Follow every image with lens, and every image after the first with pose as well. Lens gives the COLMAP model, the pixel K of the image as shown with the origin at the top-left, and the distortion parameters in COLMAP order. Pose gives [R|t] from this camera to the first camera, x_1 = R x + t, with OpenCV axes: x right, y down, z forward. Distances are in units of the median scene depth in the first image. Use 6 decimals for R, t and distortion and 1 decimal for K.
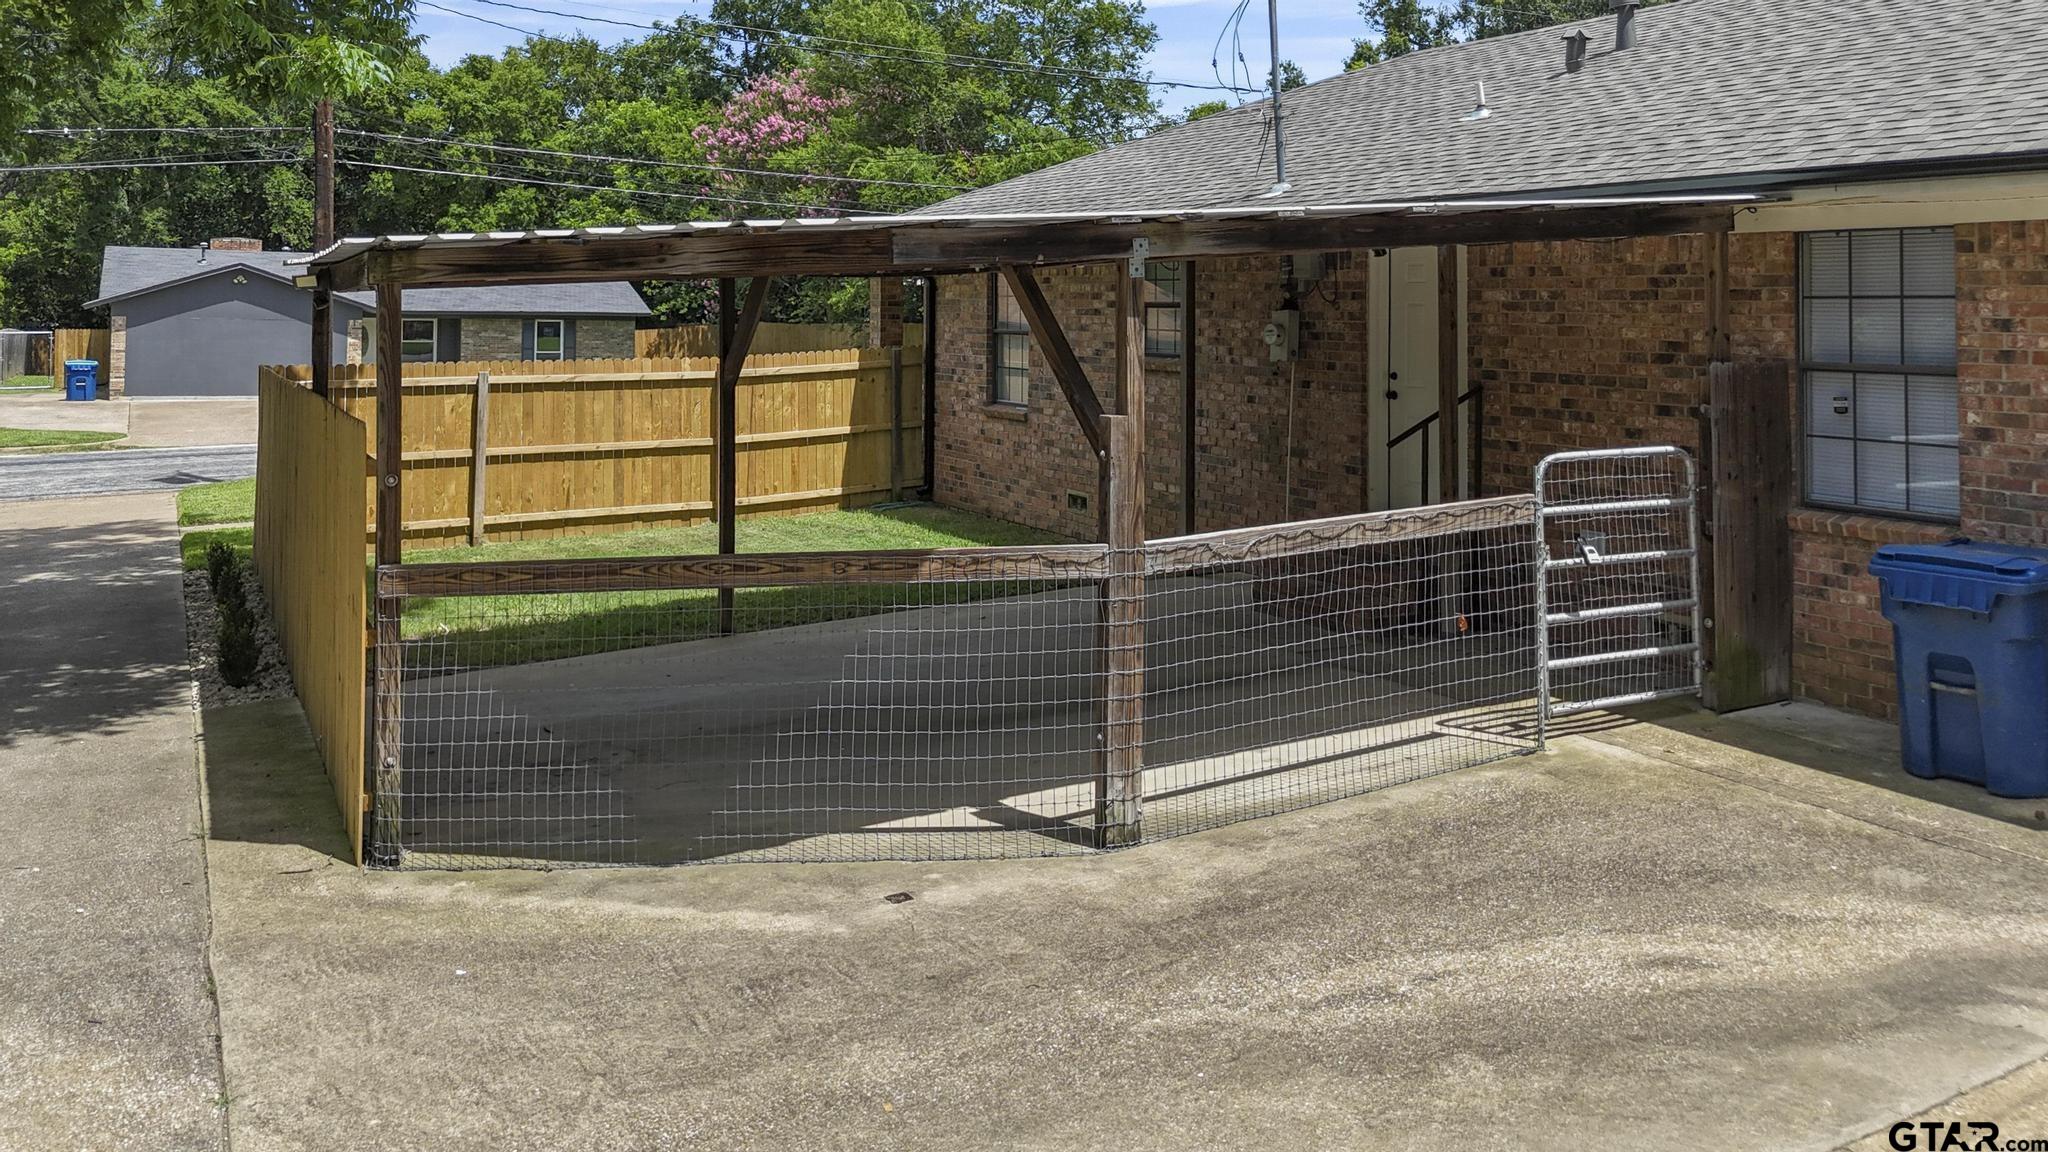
lens RADIAL K [[1550.8, 0, 1025.2], [0, 1550.8, 328.0], [0, 0, 1]] dist [0.011454, -0.006416]
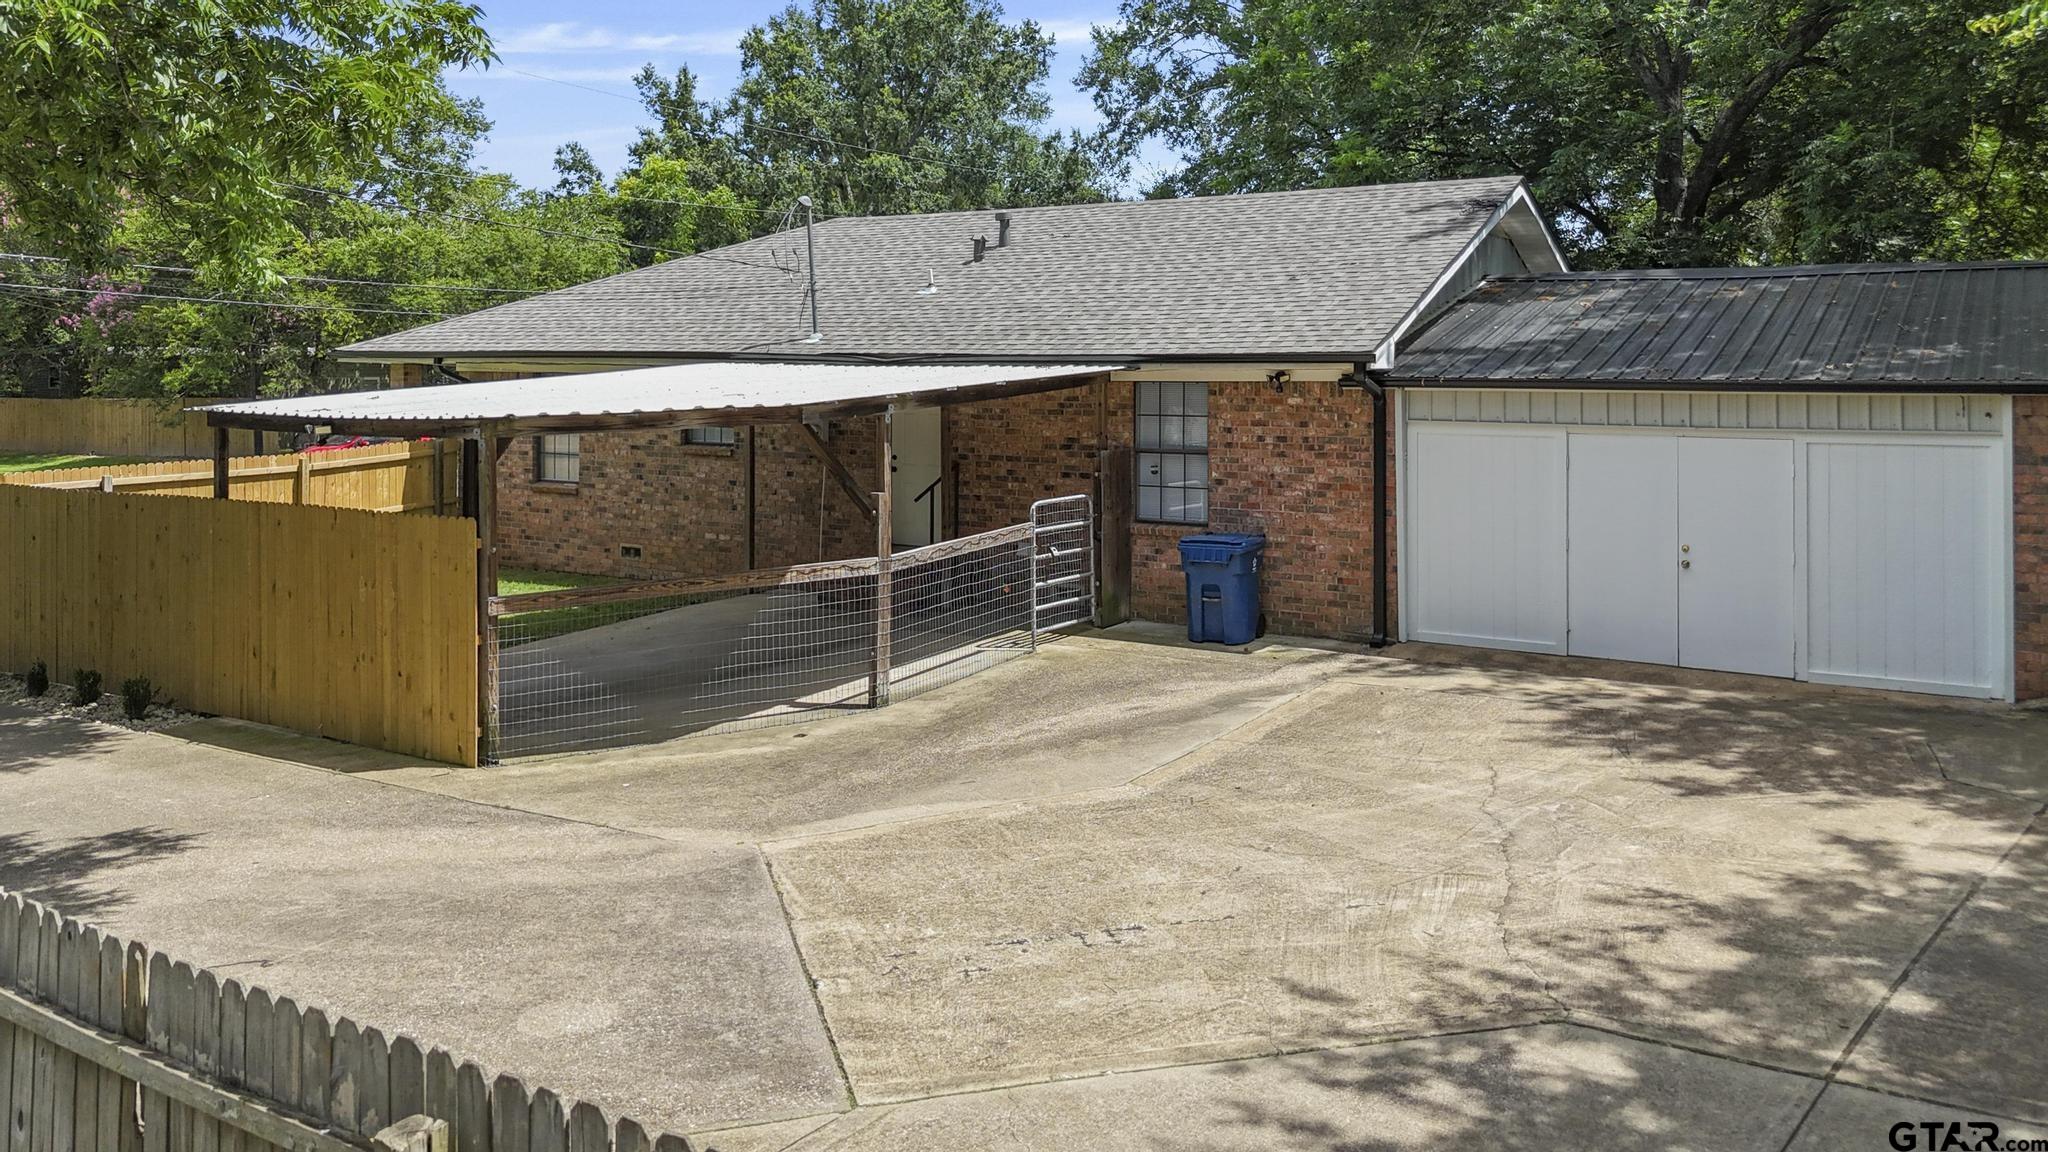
lens RADIAL K [[1536.4, 0, 1048.0], [0, 1536.4, 579.1], [0, 0, 1]] dist [0.031385, -0.006067]
pose [[0.866841, -0.073127, 0.493193, -0.570442], [0.008481, 0.991205, 0.132062, -0.072175], [-0.498513, -0.110294, 0.859838, -0.634067]]
